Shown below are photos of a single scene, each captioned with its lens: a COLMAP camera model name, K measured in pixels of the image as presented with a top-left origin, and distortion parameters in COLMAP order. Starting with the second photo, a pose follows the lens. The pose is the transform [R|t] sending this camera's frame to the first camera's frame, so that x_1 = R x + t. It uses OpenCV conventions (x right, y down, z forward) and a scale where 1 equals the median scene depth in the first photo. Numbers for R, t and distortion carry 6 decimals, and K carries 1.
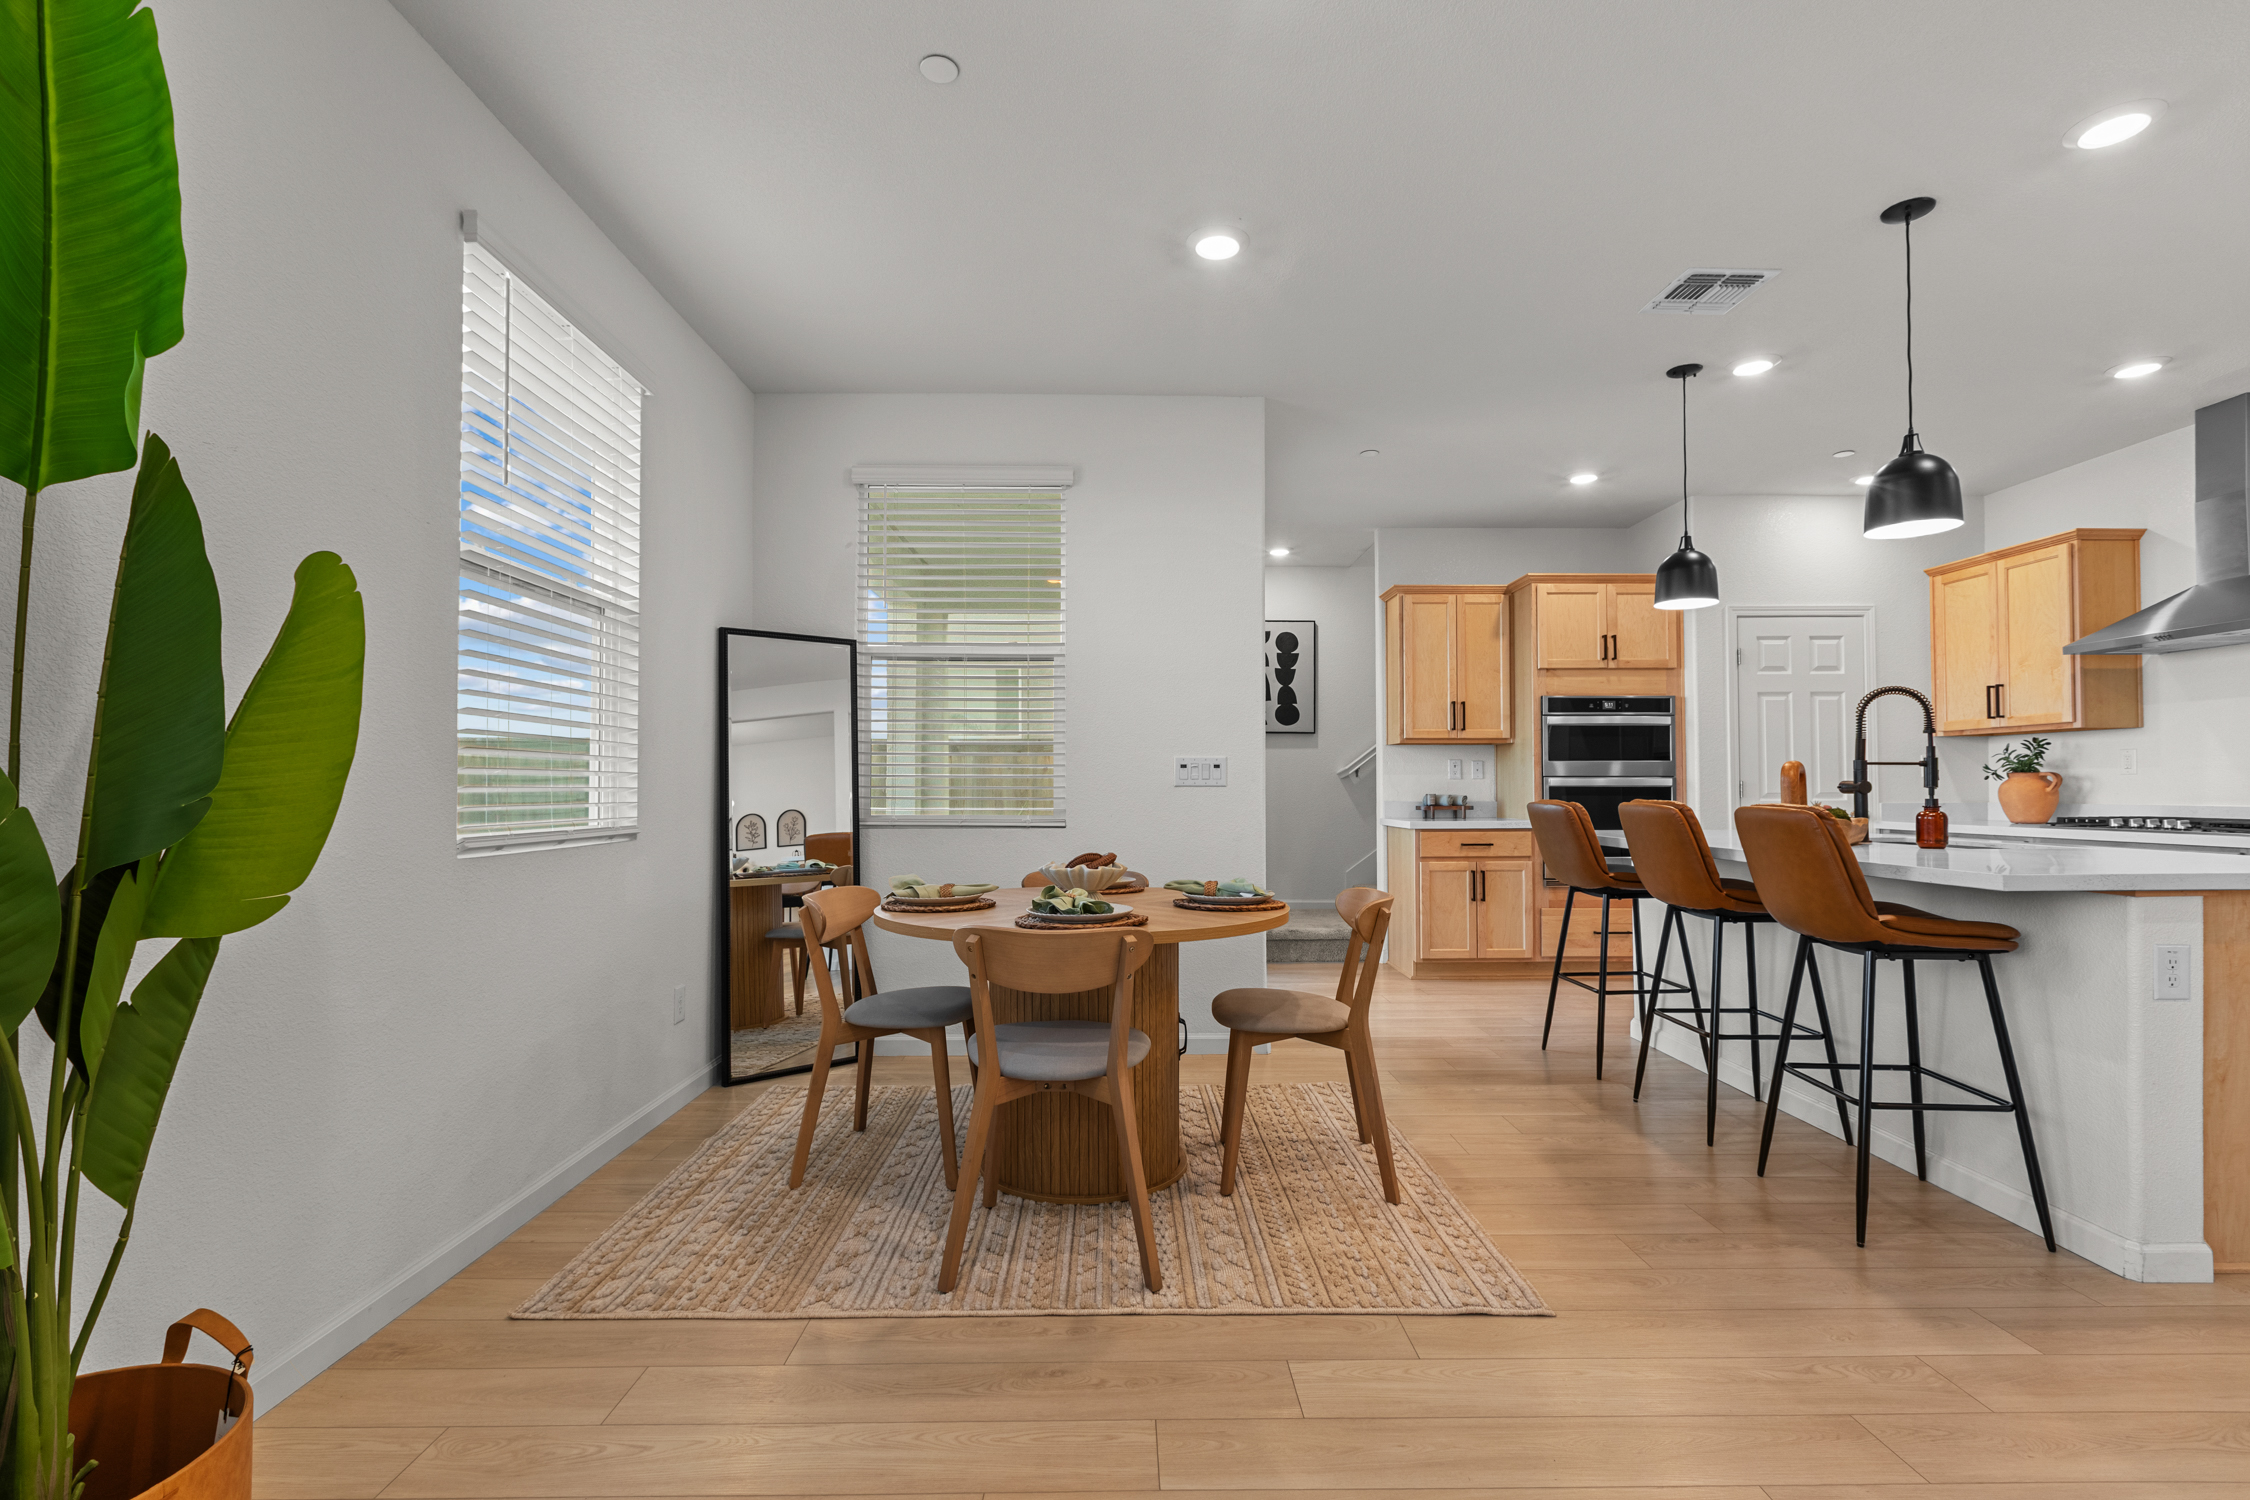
lens RADIAL K [[1010.2, 0, 1136.7], [0, 1010.2, 766.2], [0, 0, 1]] dist [0.000917, 0.000006]
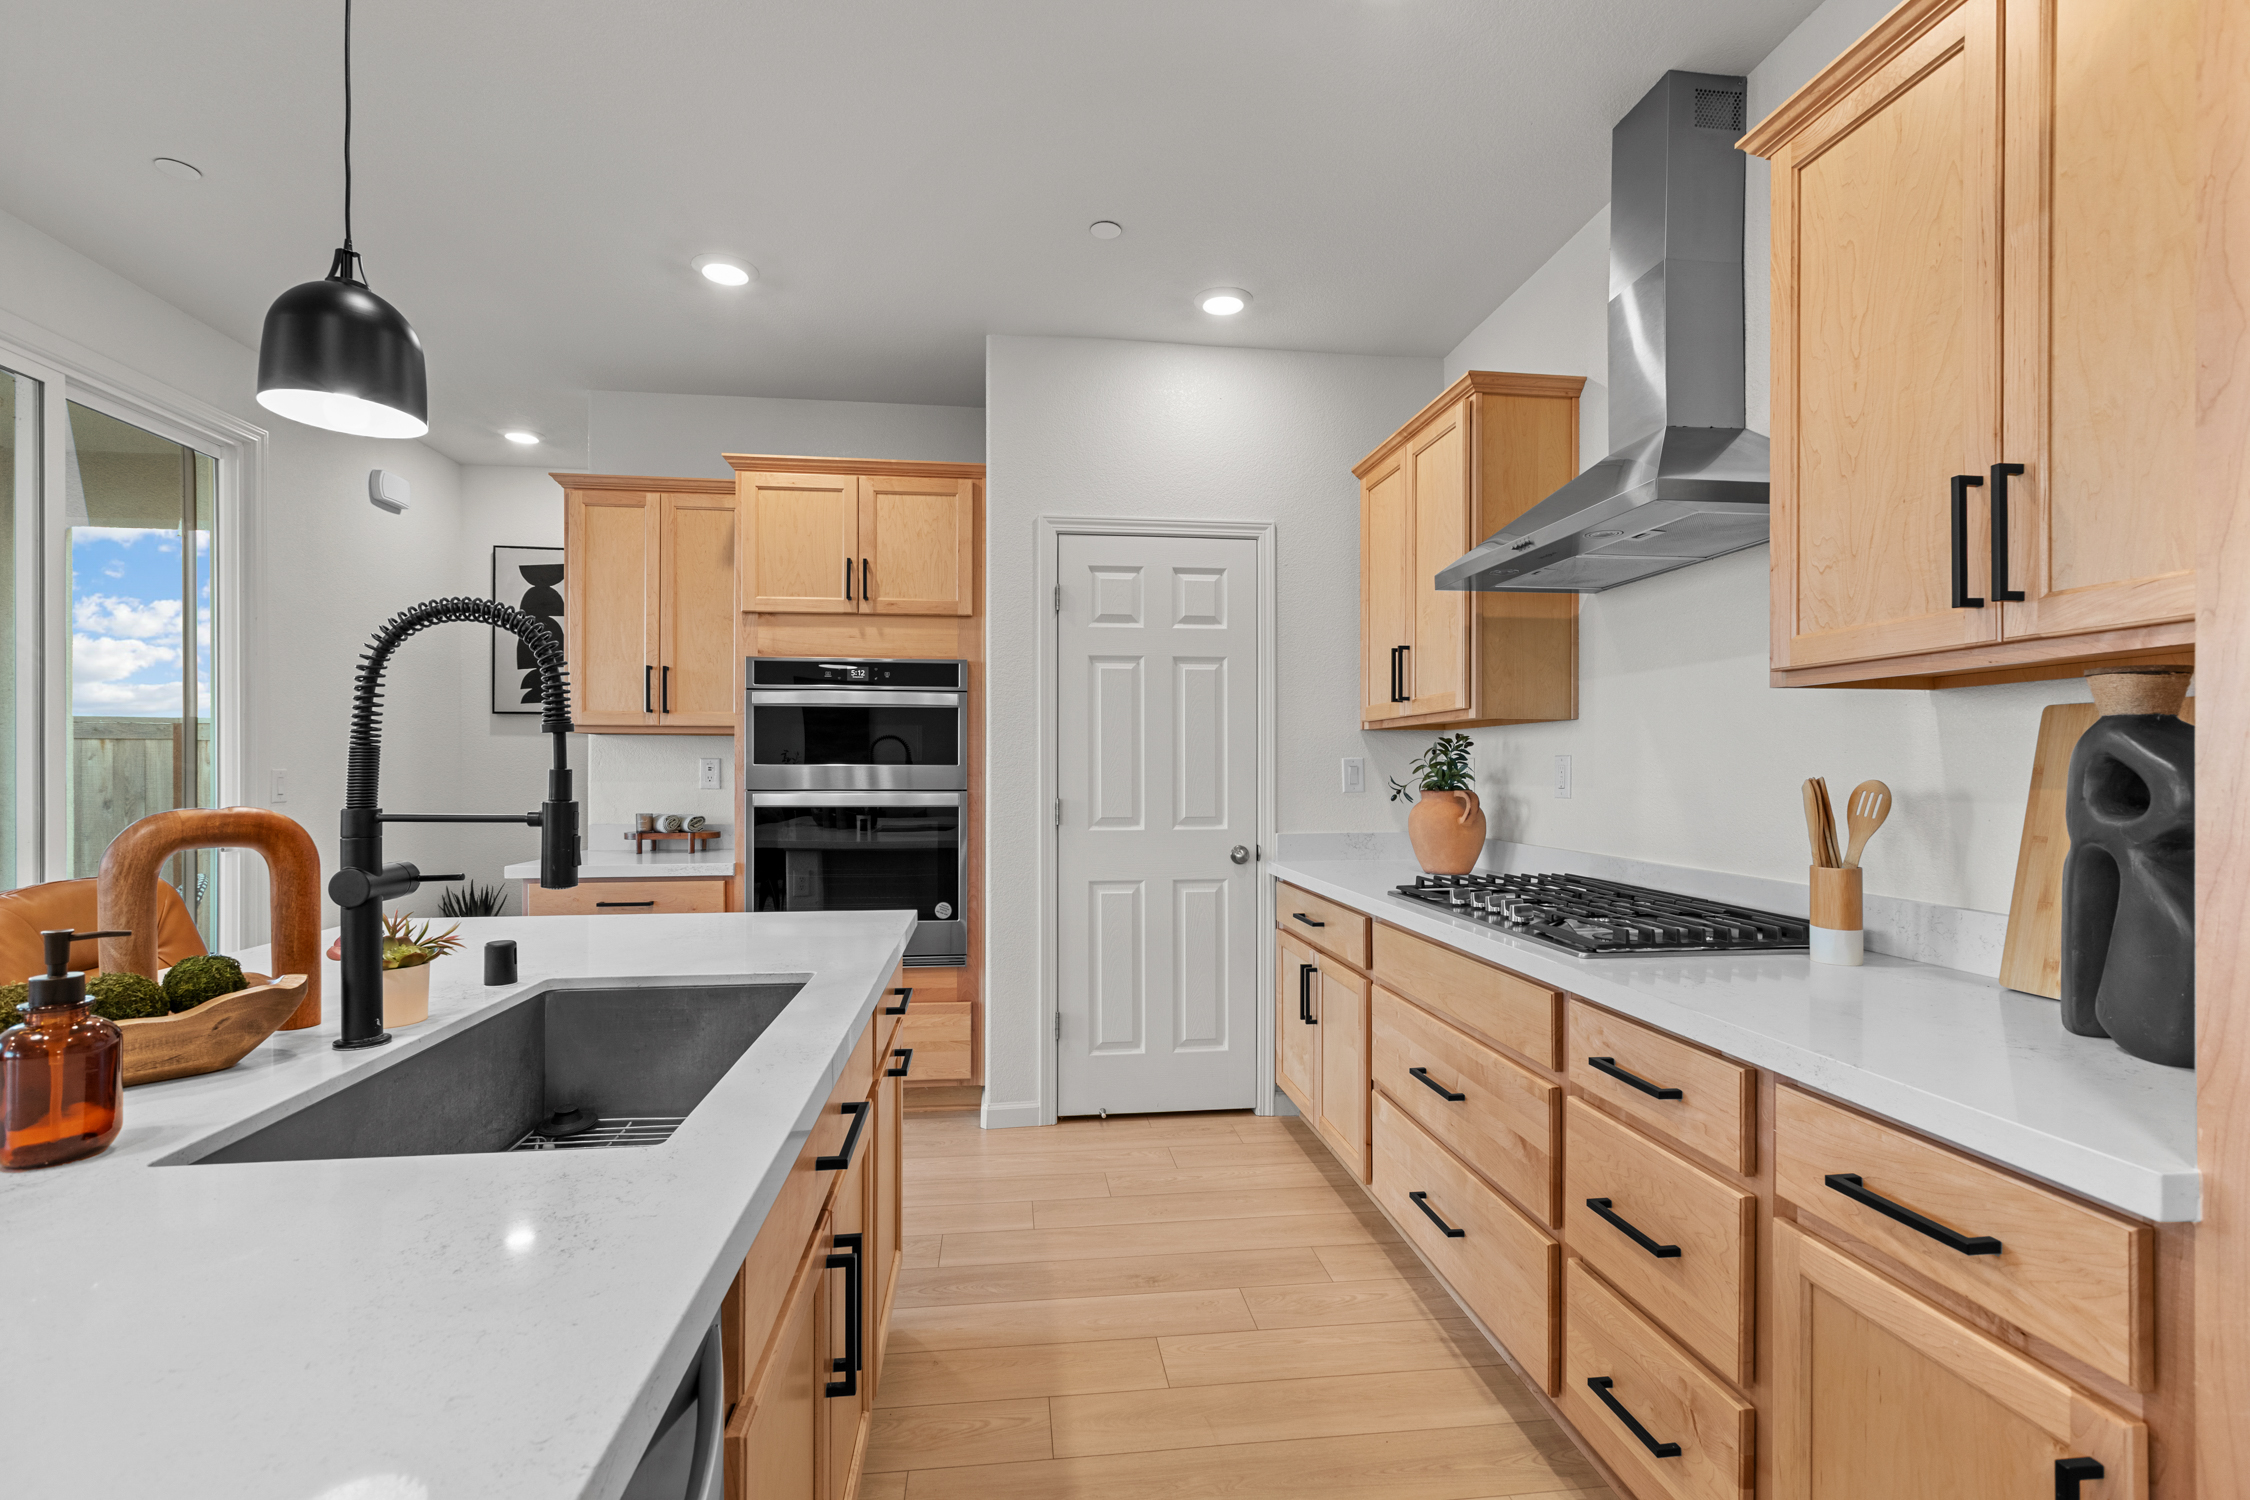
lens RADIAL K [[1005.7, 0, 1120.5], [0, 1005.7, 765.9], [0, 0, 1]] dist [0.000386, -0.000245]
pose [[0.994584, 0.003550, 0.103872, 0.624281], [-0.005639, 0.999788, 0.019824, -0.019478], [-0.103779, -0.020302, 0.994393, 0.416163]]
